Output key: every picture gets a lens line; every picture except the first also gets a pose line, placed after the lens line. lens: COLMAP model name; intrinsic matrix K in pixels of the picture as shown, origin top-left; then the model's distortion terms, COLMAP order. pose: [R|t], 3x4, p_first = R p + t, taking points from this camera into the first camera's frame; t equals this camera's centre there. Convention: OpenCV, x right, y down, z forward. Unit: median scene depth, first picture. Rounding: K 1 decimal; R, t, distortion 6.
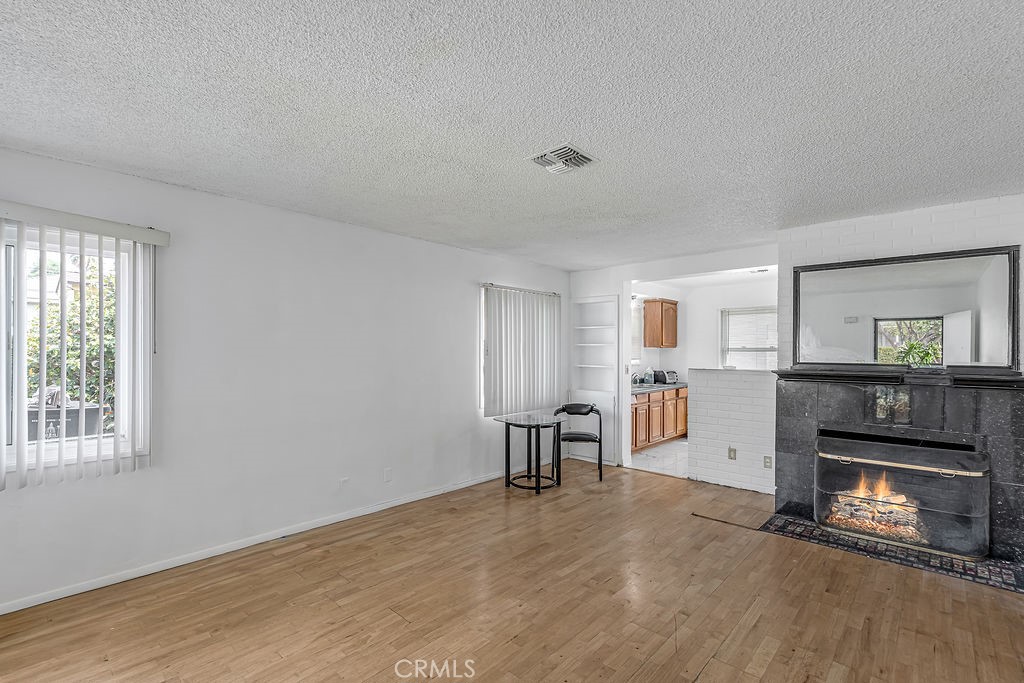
lens RADIAL K [[454.1, 0, 510.2], [0, 454.1, 351.8], [0, 0, 1]] dist [0.001408, 0.000442]
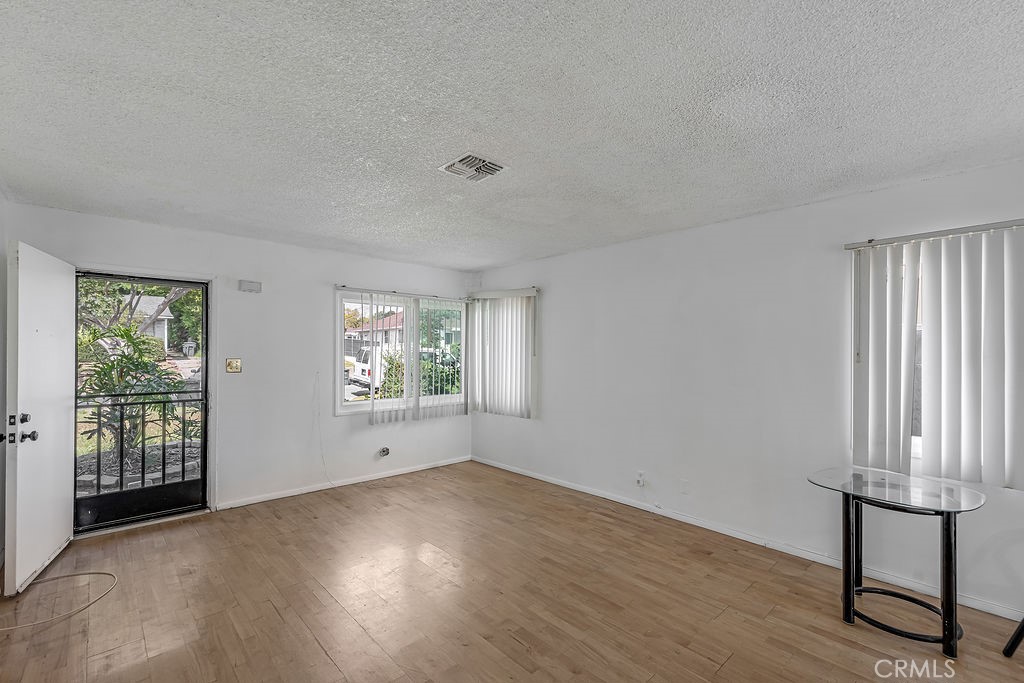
lens RADIAL K [[454.1, 0, 514.7], [0, 454.1, 344.3], [0, 0, 1]] dist [0.001408, 0.000442]
pose [[-0.071755, -0.020959, -0.997202, 0.802271], [0.000820, 0.999778, -0.021072, -0.005354], [0.997422, -0.002330, -0.071722, 0.817122]]
